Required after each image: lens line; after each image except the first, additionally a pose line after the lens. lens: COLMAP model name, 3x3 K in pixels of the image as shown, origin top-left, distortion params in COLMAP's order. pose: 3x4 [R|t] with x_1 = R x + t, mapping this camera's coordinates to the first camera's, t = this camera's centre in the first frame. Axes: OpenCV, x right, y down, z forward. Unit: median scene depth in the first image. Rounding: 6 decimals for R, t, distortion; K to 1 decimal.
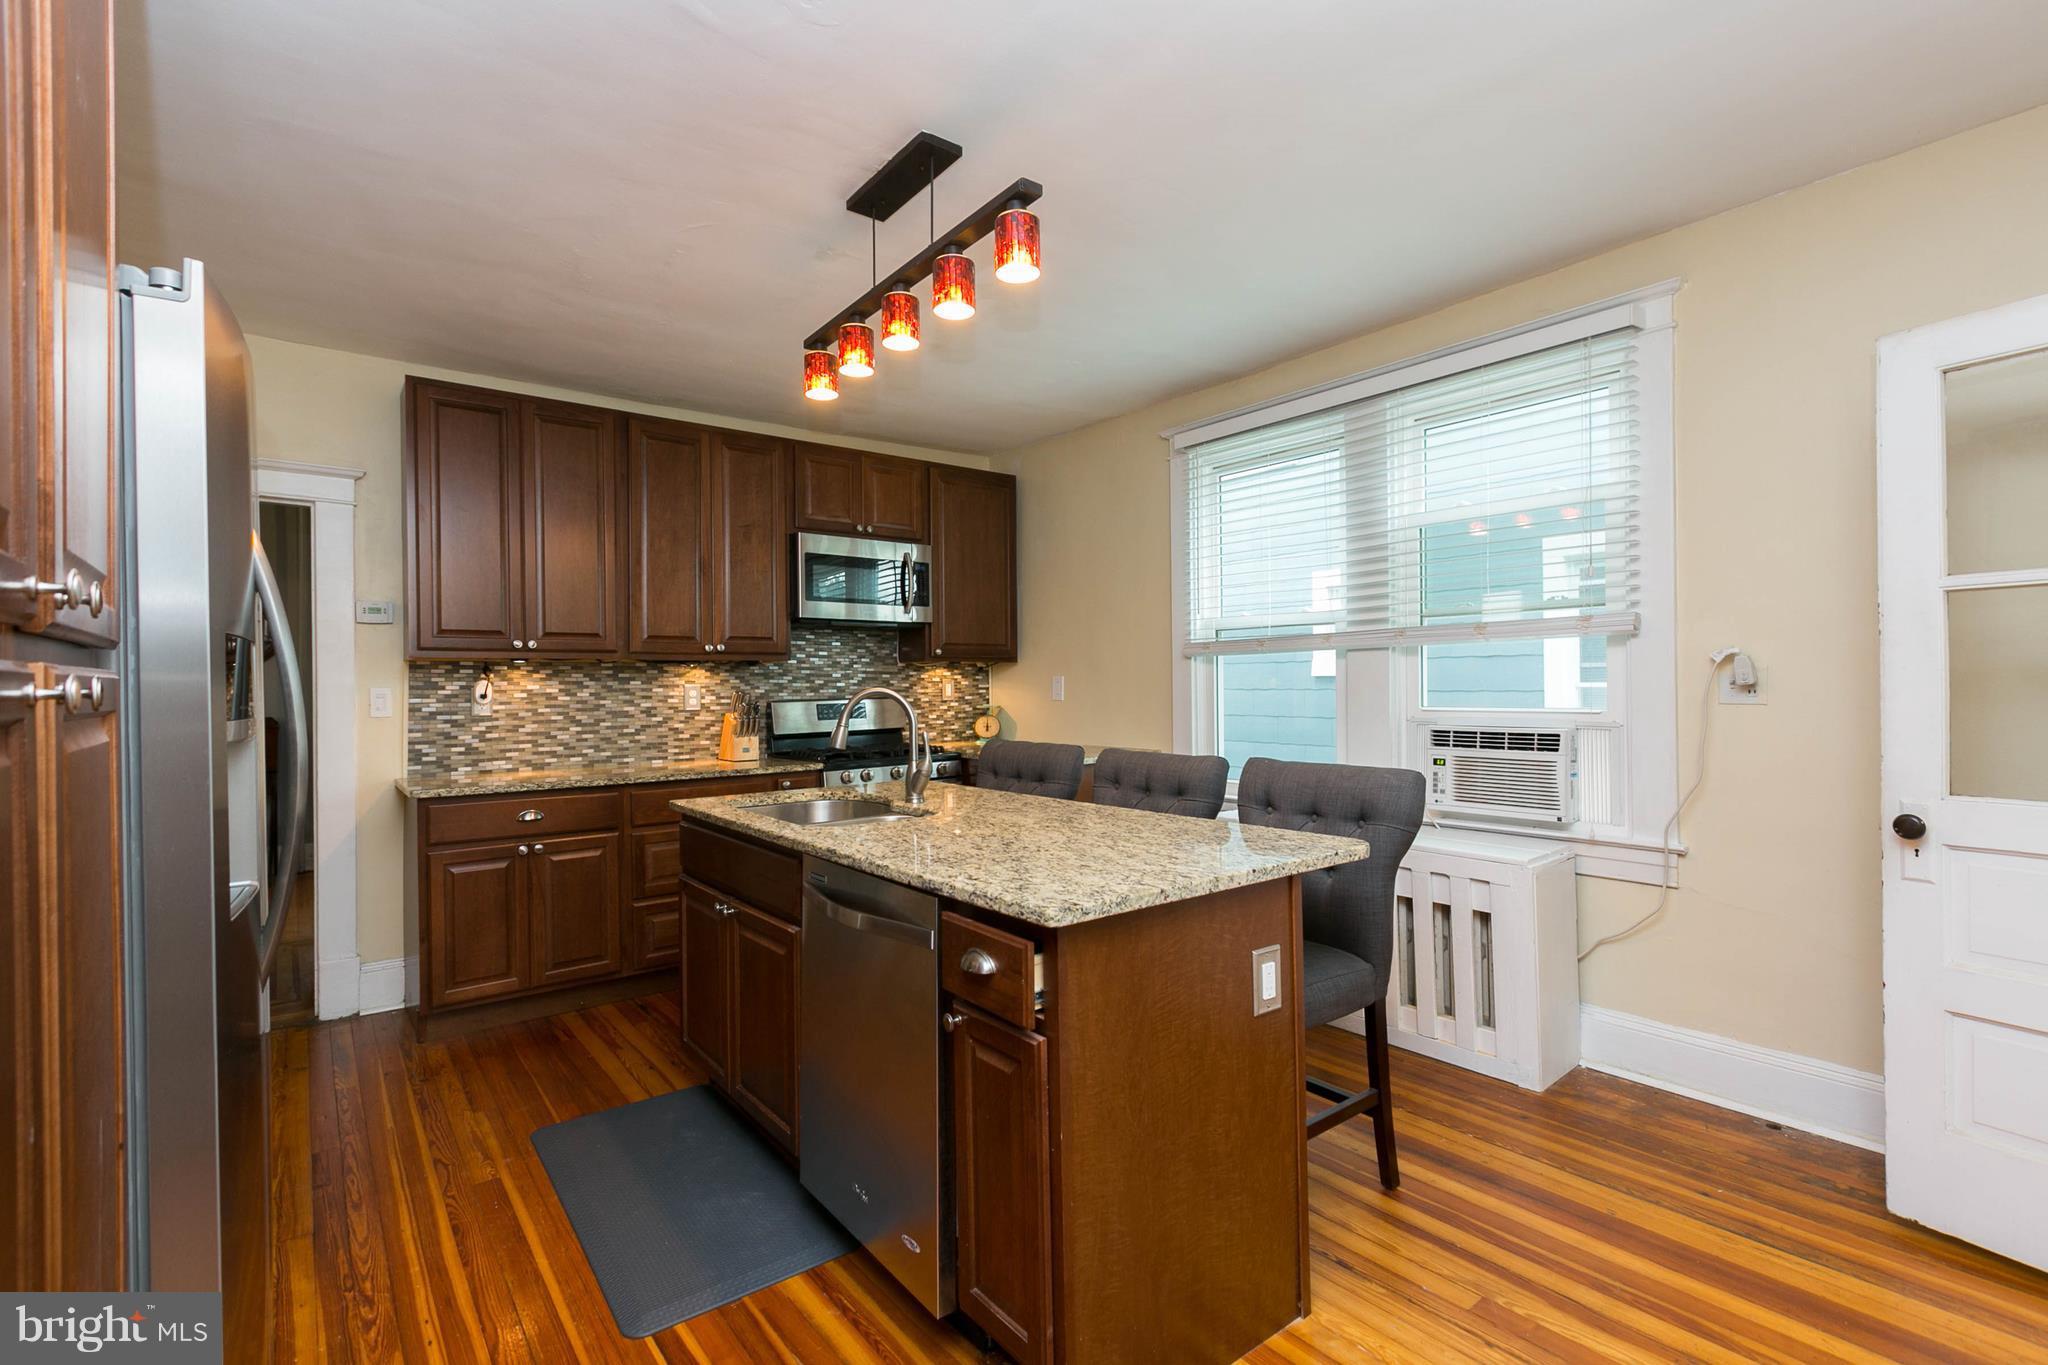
lens RADIAL K [[913.5, 0, 1021.6], [0, 913.5, 687.9], [0, 0, 1]] dist [0.004003, -0.001863]
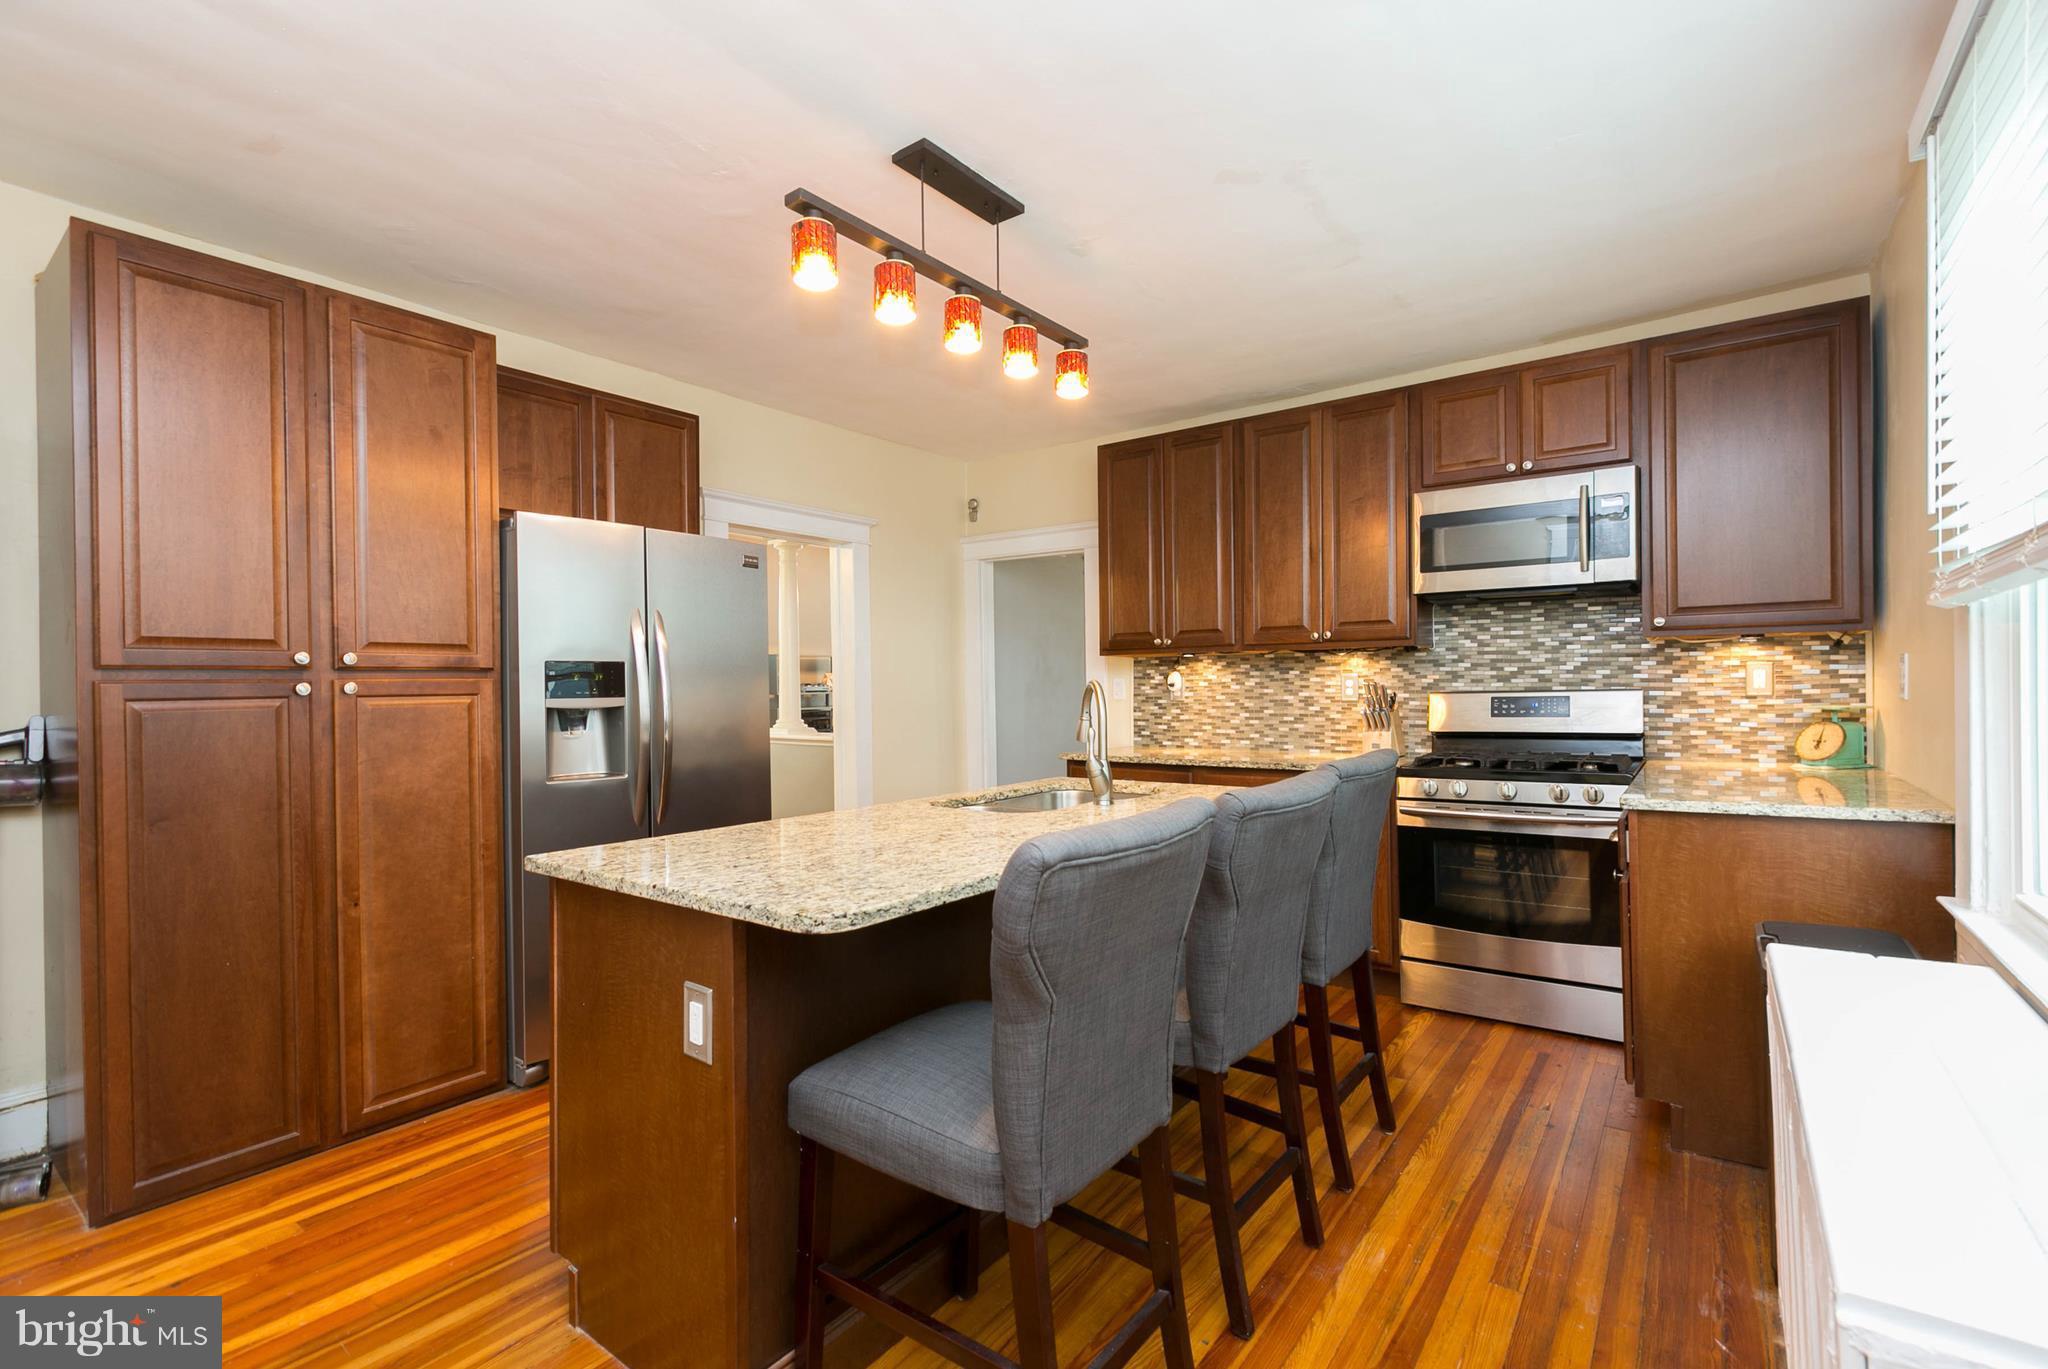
lens RADIAL K [[913.5, 0, 1029.6], [0, 913.5, 689.1], [0, 0, 1]] dist [0.004003, -0.001863]
pose [[0.272533, 0.012117, -0.962070, 0.492905], [0.006282, 0.999877, 0.014373, -0.003570], [0.962126, -0.009960, 0.272423, 0.443503]]
